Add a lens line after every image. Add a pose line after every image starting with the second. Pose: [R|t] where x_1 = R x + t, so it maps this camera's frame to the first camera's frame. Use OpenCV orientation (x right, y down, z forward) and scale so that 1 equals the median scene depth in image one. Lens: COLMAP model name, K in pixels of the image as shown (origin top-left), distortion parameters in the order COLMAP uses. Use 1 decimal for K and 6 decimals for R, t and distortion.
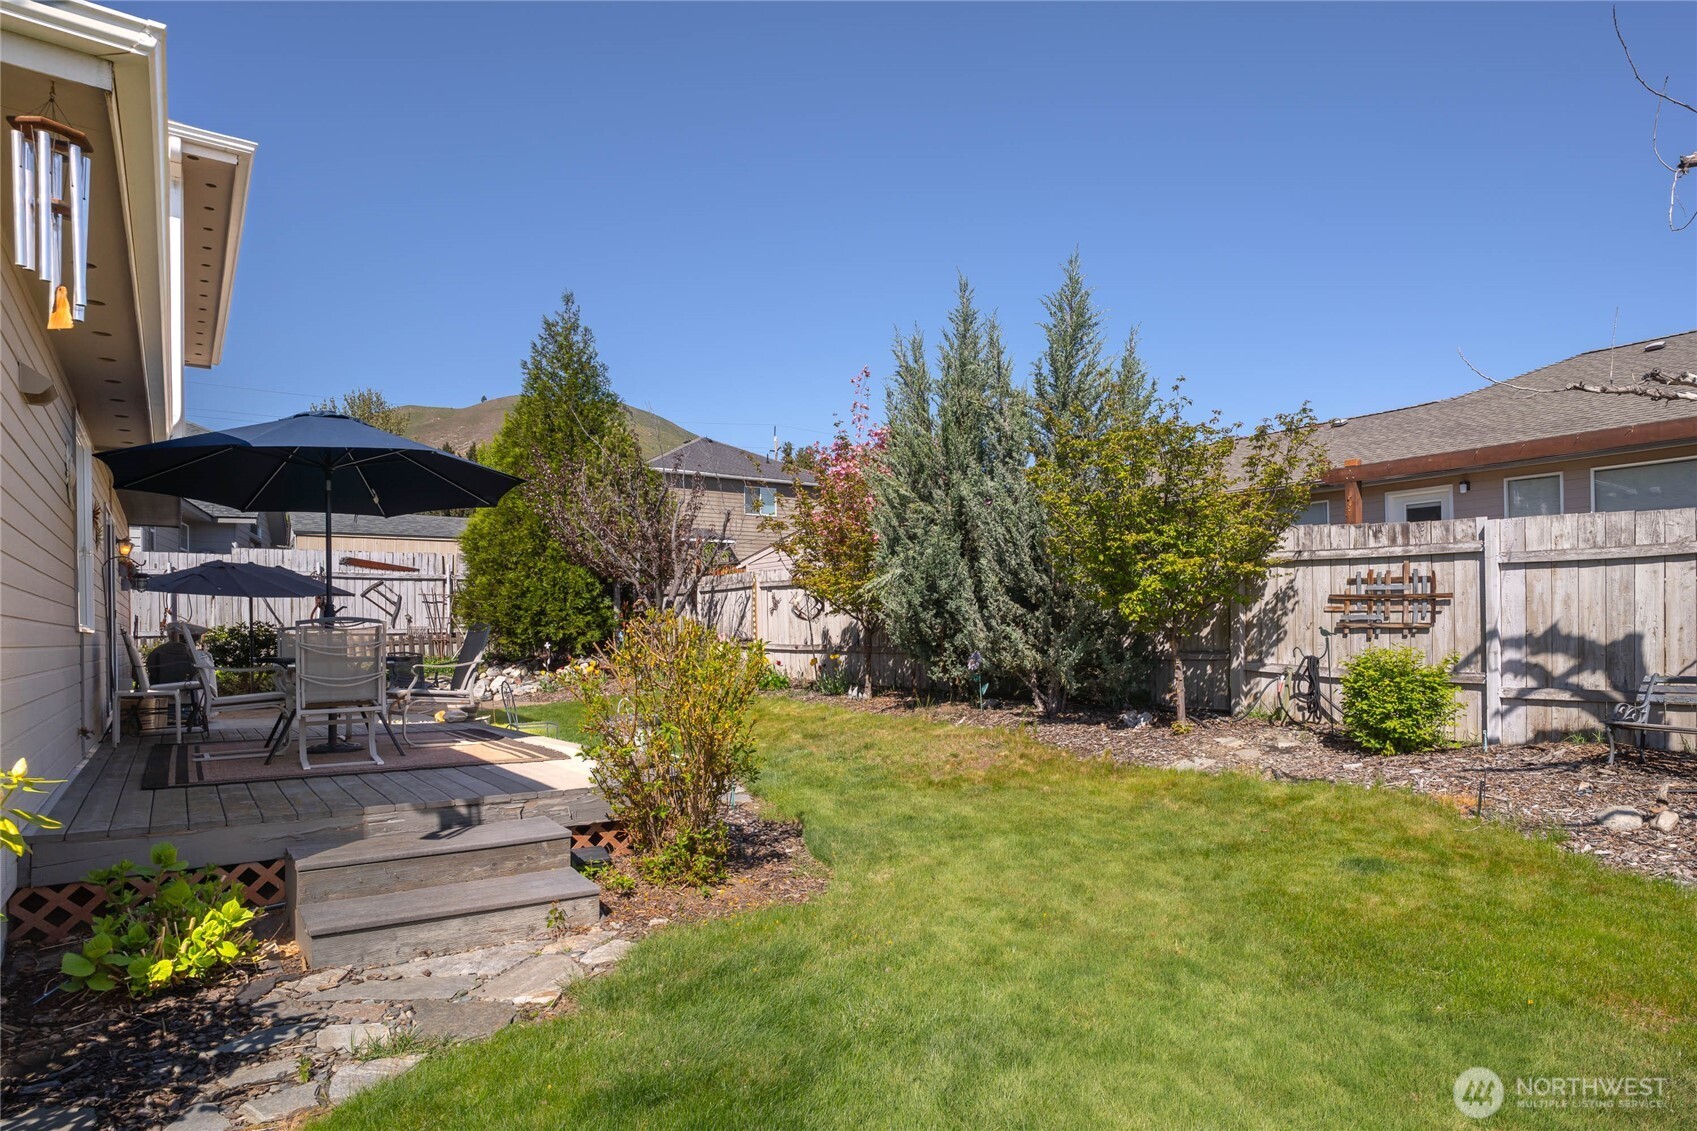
lens RADIAL K [[931.3, 0, 848.5], [0, 931.3, 565.5], [0, 0, 1]] dist [-0.000810, 0.022474]
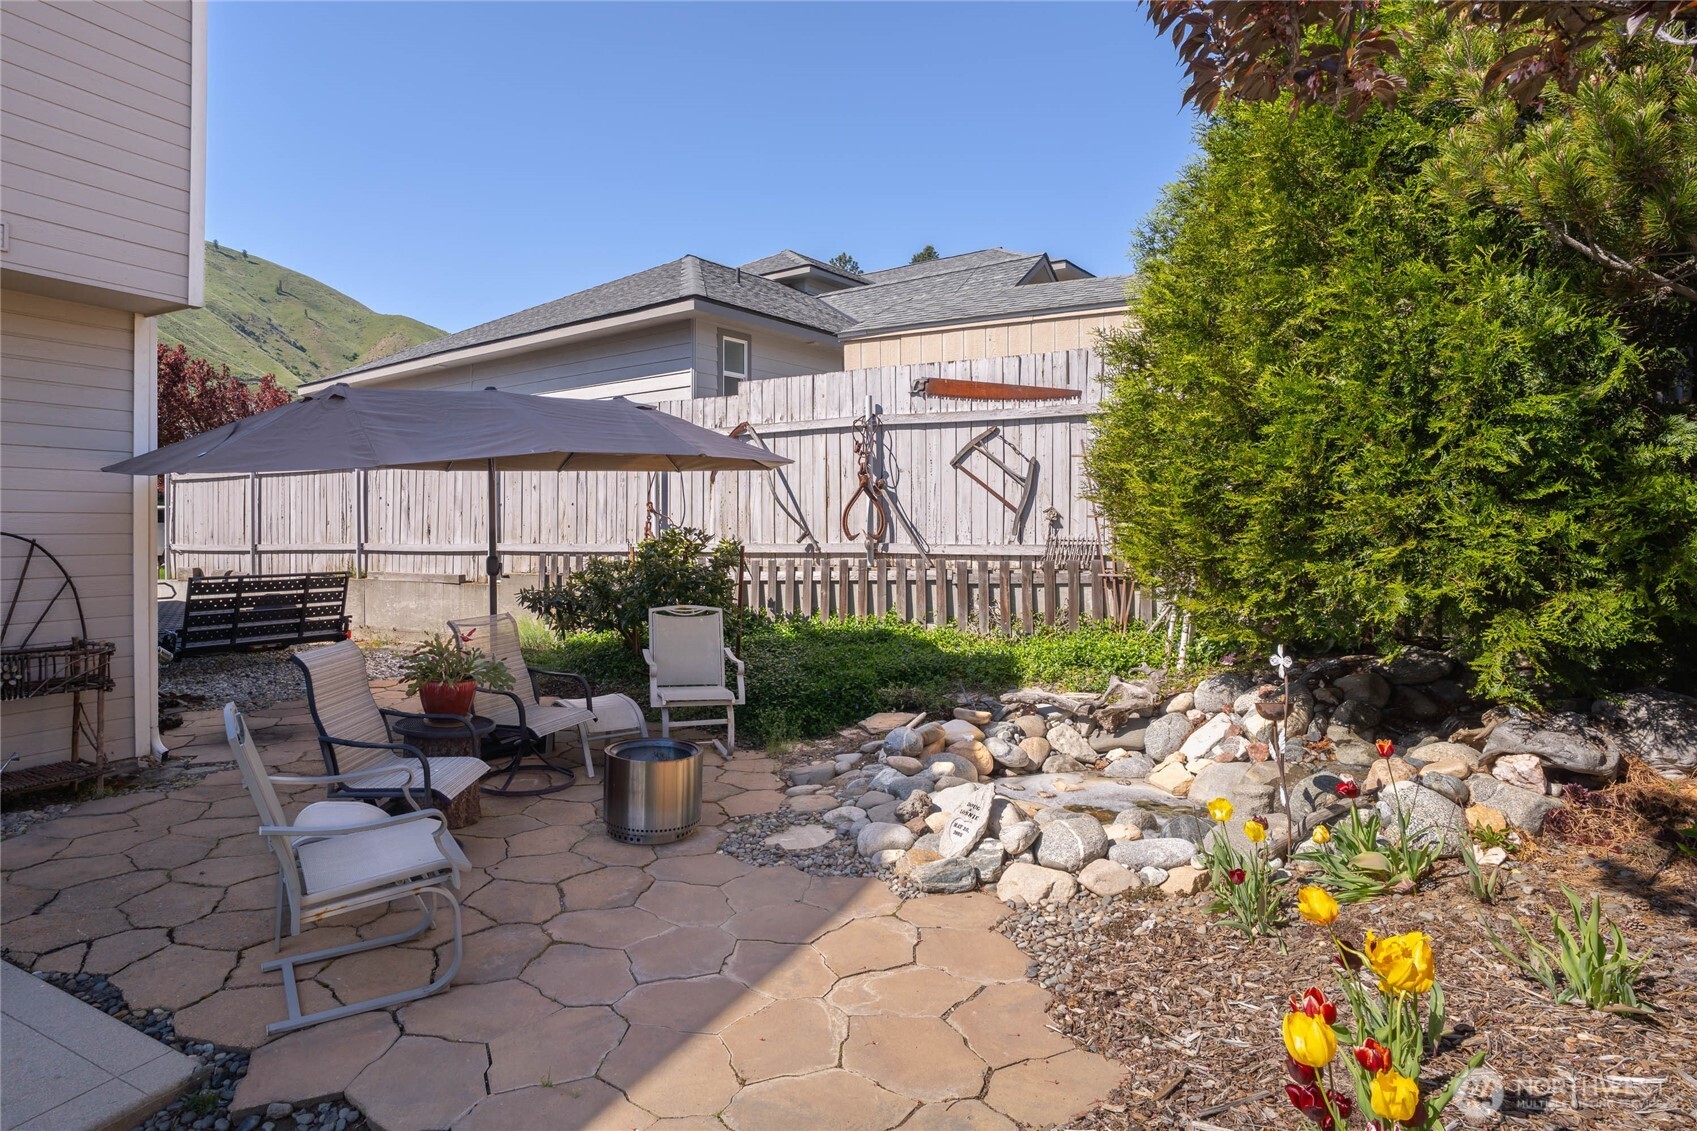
lens RADIAL K [[931.3, 0, 848.5], [0, 931.3, 565.5], [0, 0, 1]] dist [-0.000810, 0.022474]
pose [[0.504816, 0.043391, -0.862136, -0.177667], [0.067169, 0.993733, 0.089344, 0.036459], [0.860610, -0.103011, 0.498738, 0.742745]]
